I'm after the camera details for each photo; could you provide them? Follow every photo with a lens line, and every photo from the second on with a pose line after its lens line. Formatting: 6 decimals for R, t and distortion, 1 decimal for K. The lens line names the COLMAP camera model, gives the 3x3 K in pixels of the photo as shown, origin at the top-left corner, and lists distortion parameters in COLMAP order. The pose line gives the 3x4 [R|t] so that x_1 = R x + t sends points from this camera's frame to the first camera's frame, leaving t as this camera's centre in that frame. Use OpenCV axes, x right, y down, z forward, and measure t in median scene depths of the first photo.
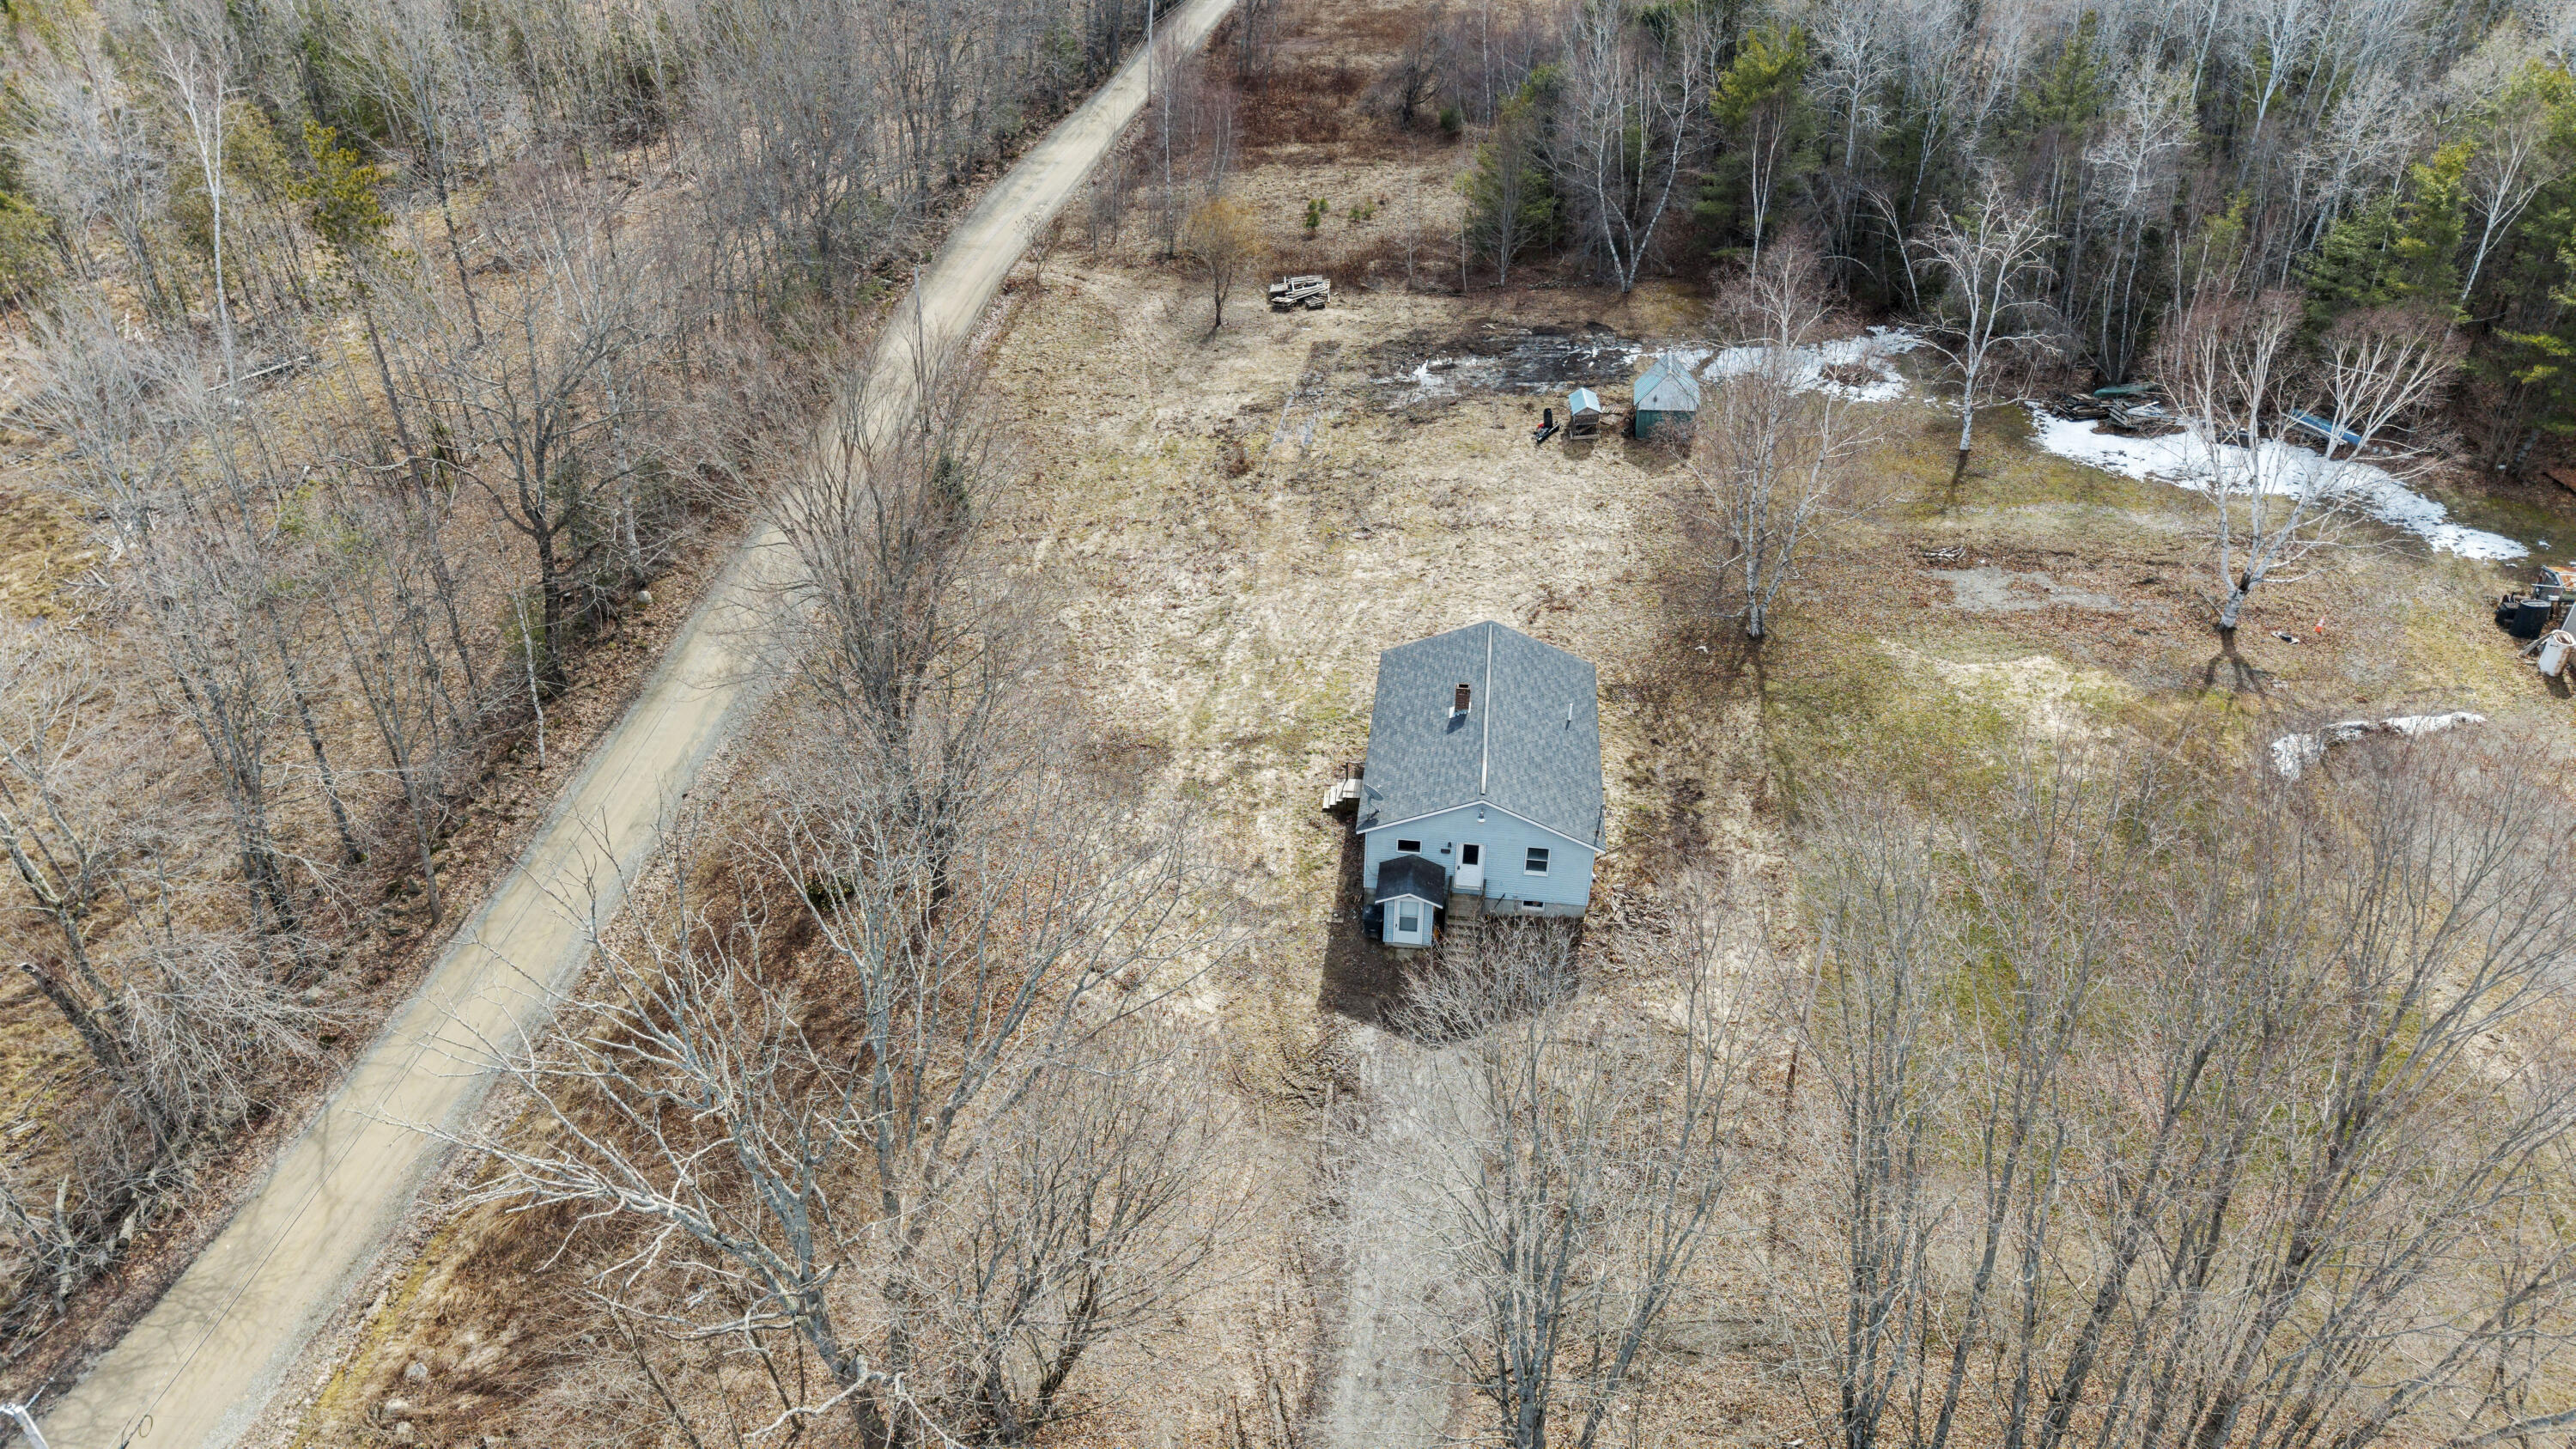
lens RADIAL K [[1709.9, 0, 1306.3], [0, 1709.9, 780.0], [0, 0, 1]] dist [0.069308, -0.061875]
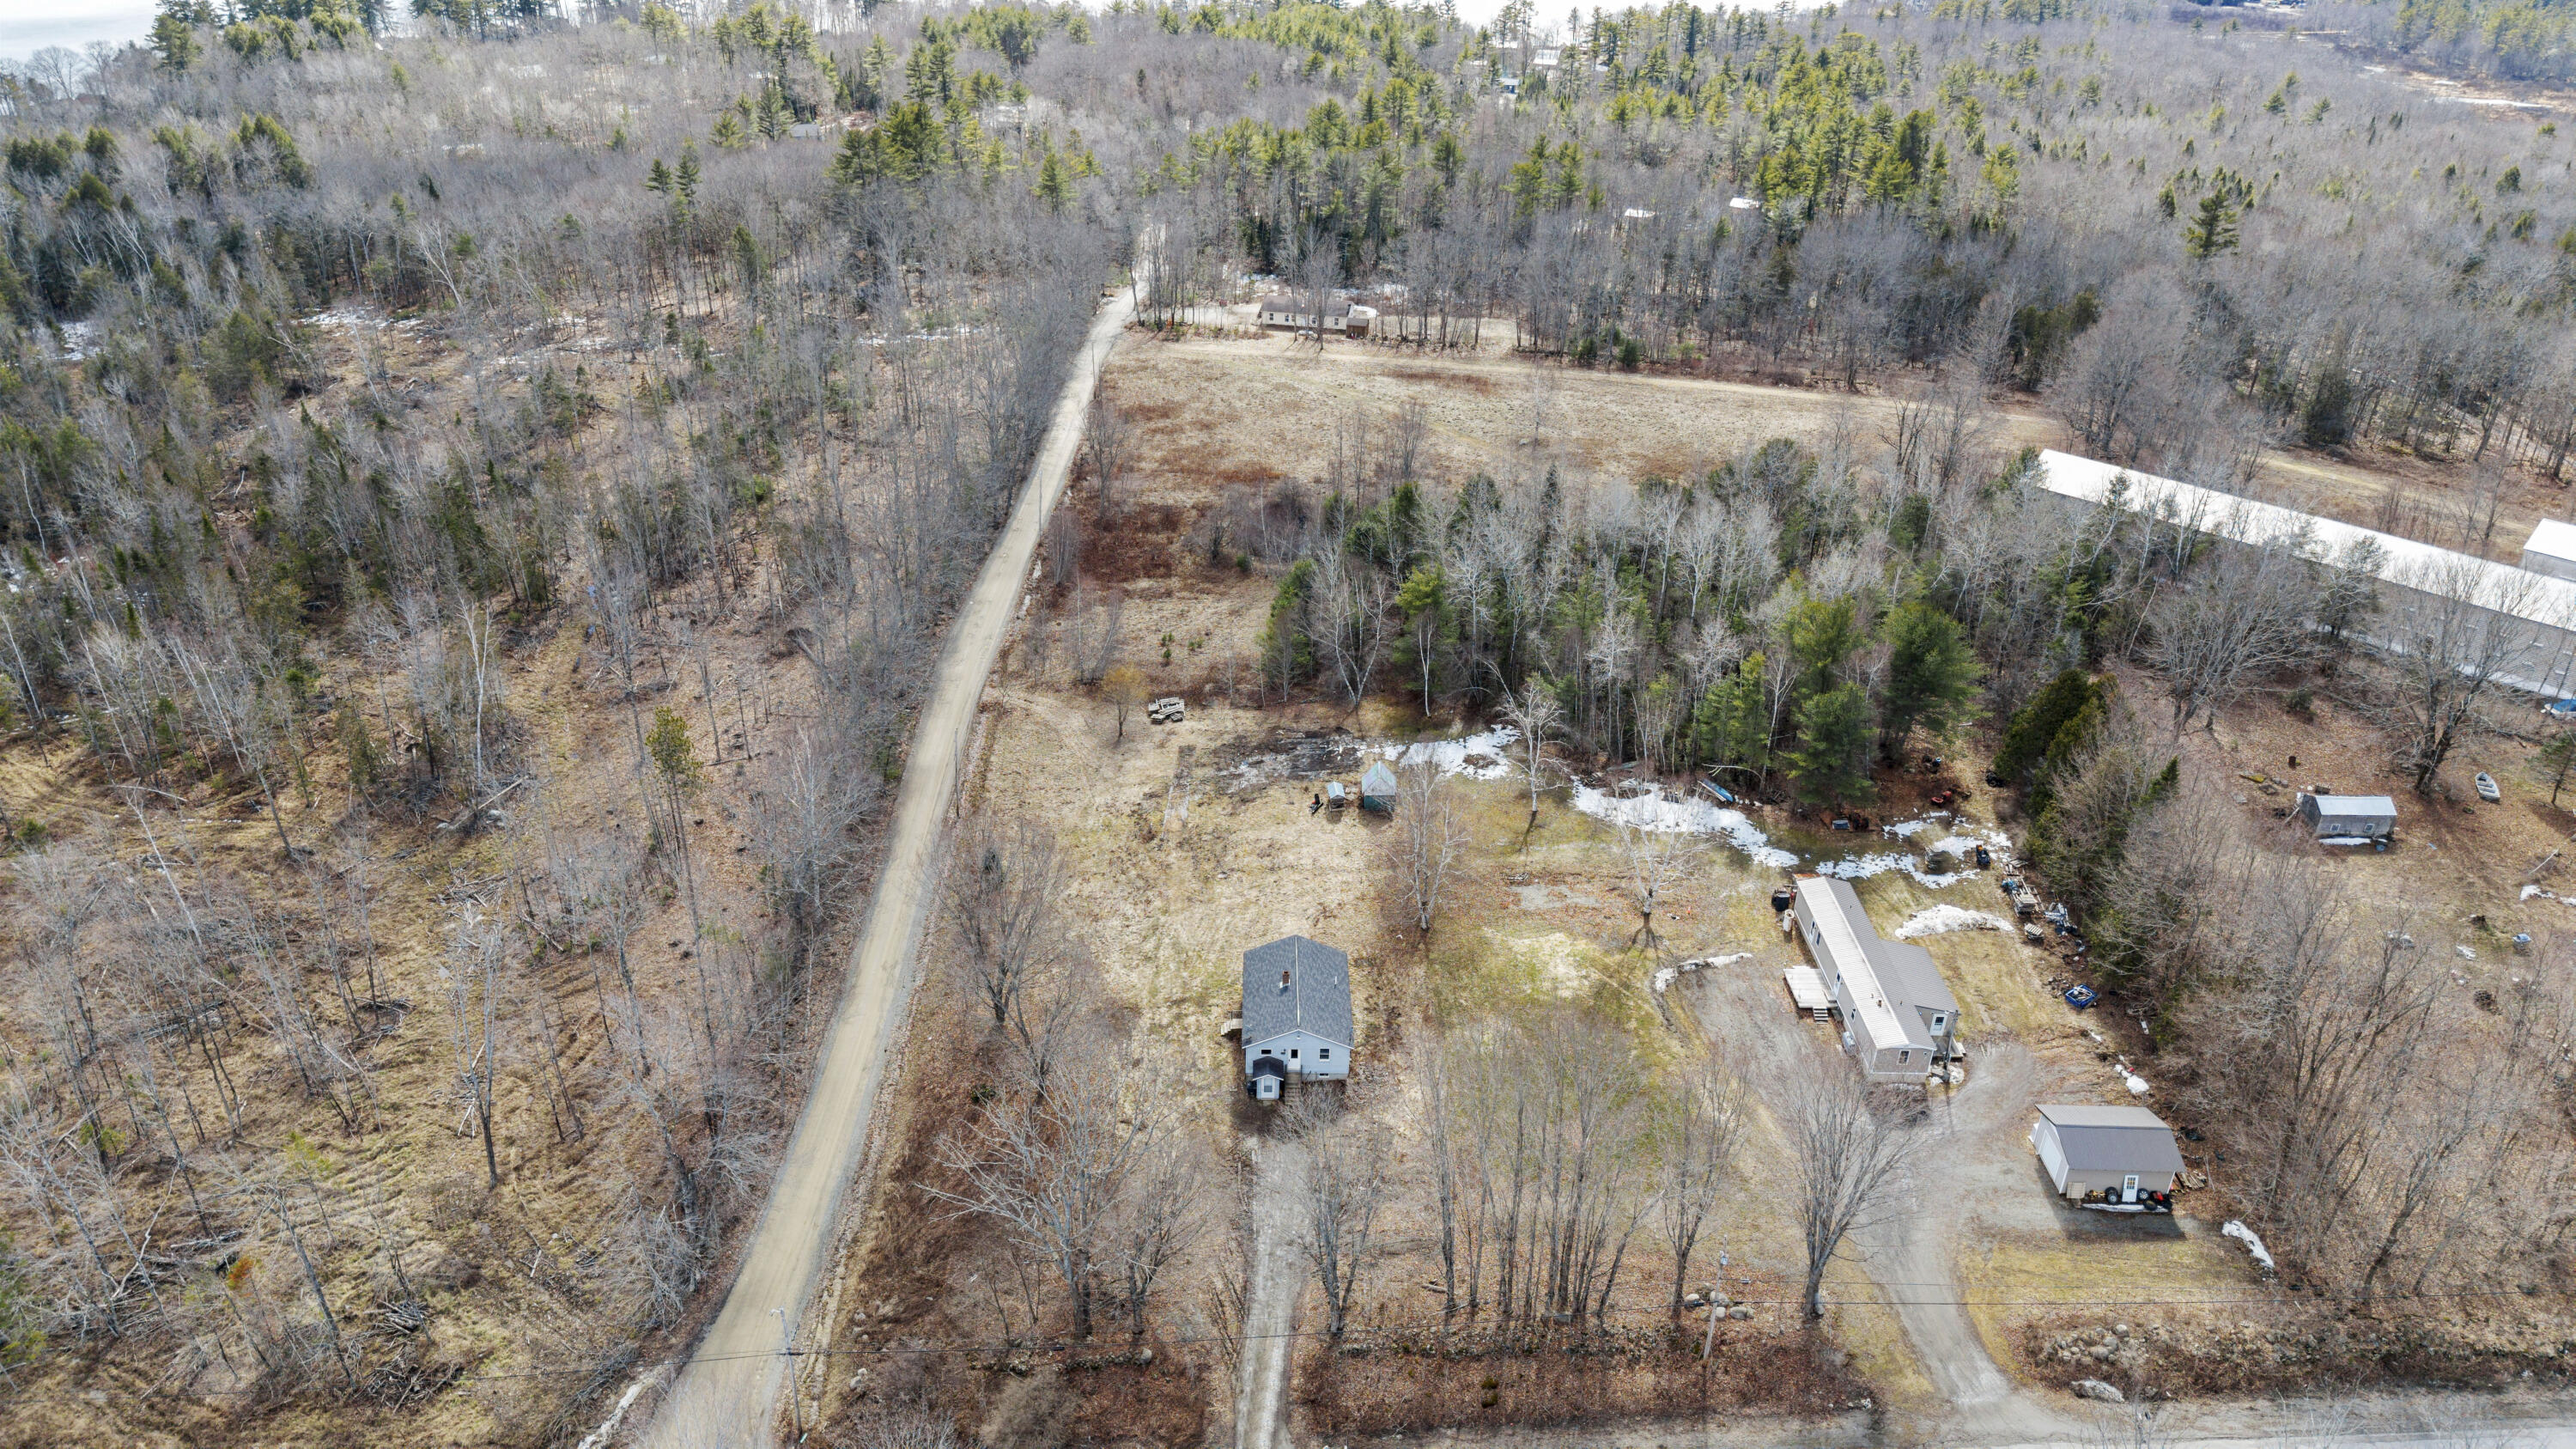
lens RADIAL K [[1728.8, 0, 1301.1], [0, 1728.8, 727.4], [0, 0, 1]] dist [0.070594, -0.063767]
pose [[0.991603, -0.050716, 0.118963, -0.095440], [0.064766, 0.990973, -0.117380, -0.075962], [-0.111936, 0.124099, 0.985936, -0.858080]]
